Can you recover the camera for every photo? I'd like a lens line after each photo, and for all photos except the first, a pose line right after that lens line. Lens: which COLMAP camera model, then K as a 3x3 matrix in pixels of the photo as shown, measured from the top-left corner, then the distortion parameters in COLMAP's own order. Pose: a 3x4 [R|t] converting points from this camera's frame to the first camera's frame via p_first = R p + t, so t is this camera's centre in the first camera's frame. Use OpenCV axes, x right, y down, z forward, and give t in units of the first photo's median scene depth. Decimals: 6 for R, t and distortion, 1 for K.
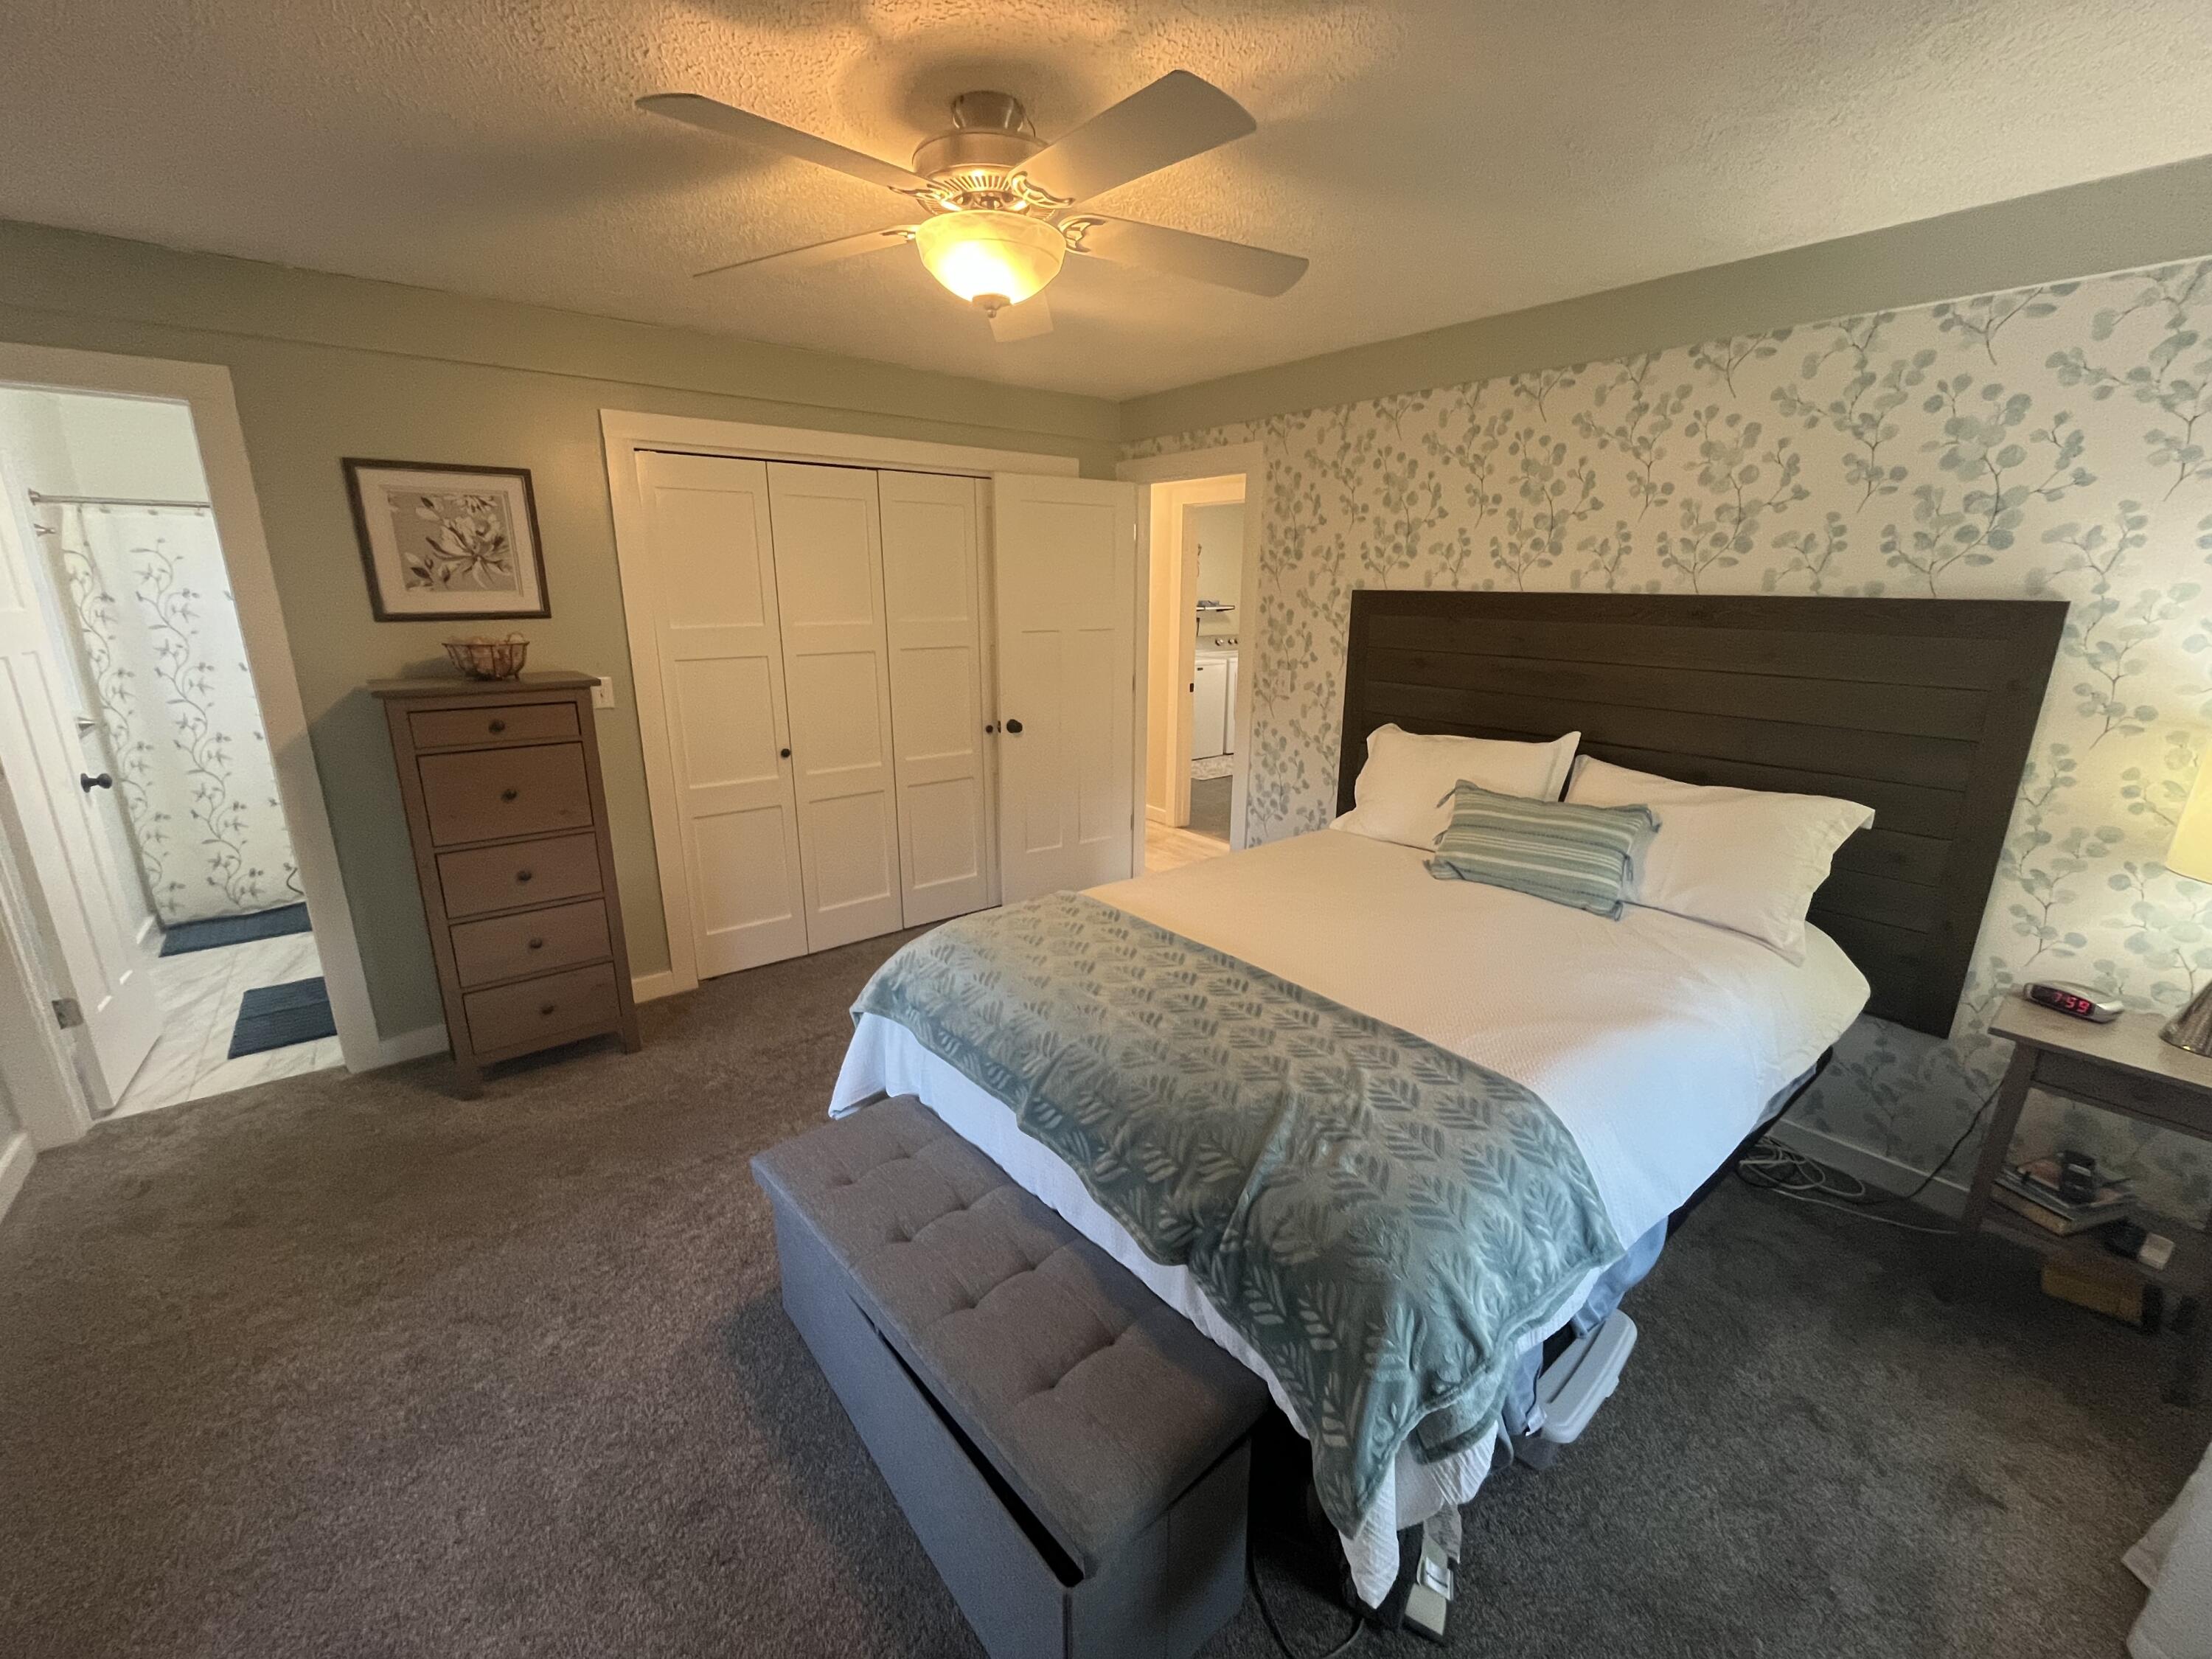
lens RADIAL K [[905.5, 0, 1096.0], [0, 905.5, 824.6], [0, 0, 1]] dist [0.000630, -0.001193]
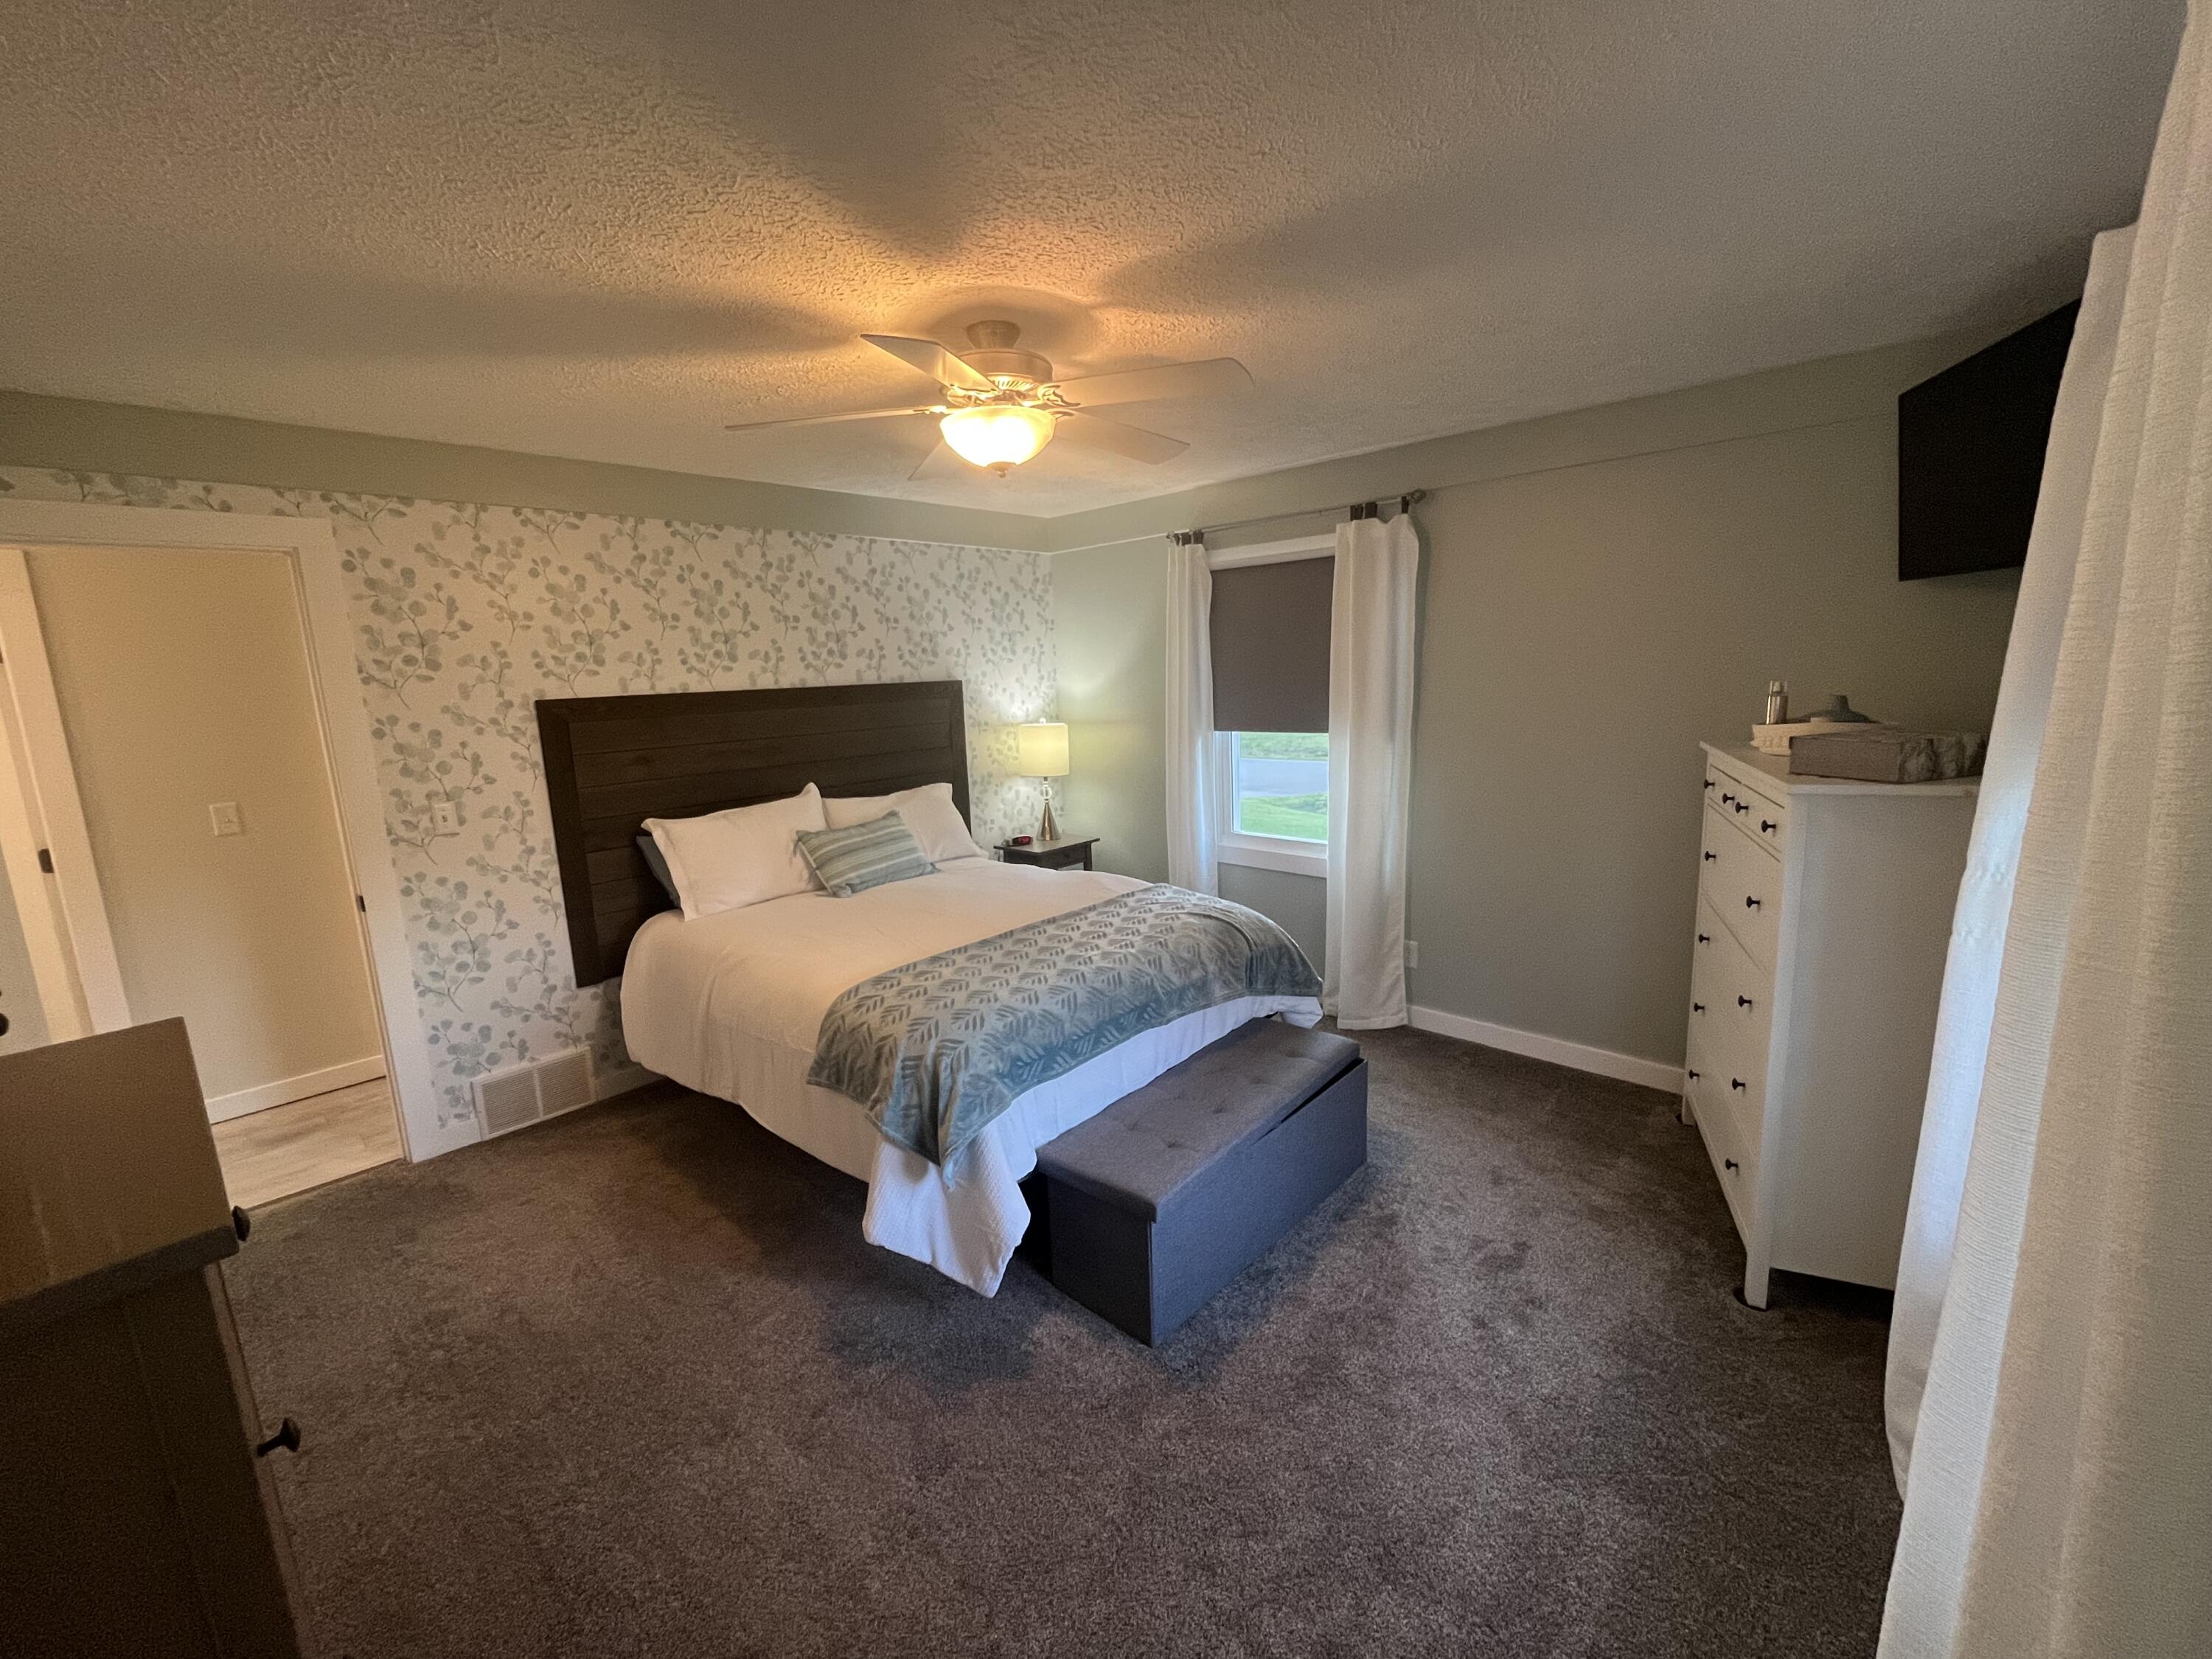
lens RADIAL K [[905.5, 0, 1096.0], [0, 905.5, 824.6], [0, 0, 1]] dist [0.000630, -0.001193]
pose [[-0.141288, -0.165038, 0.976115, -1.003045], [0.301240, 0.932081, 0.201196, -0.208149], [-0.943023, 0.322472, -0.081976, 0.777559]]
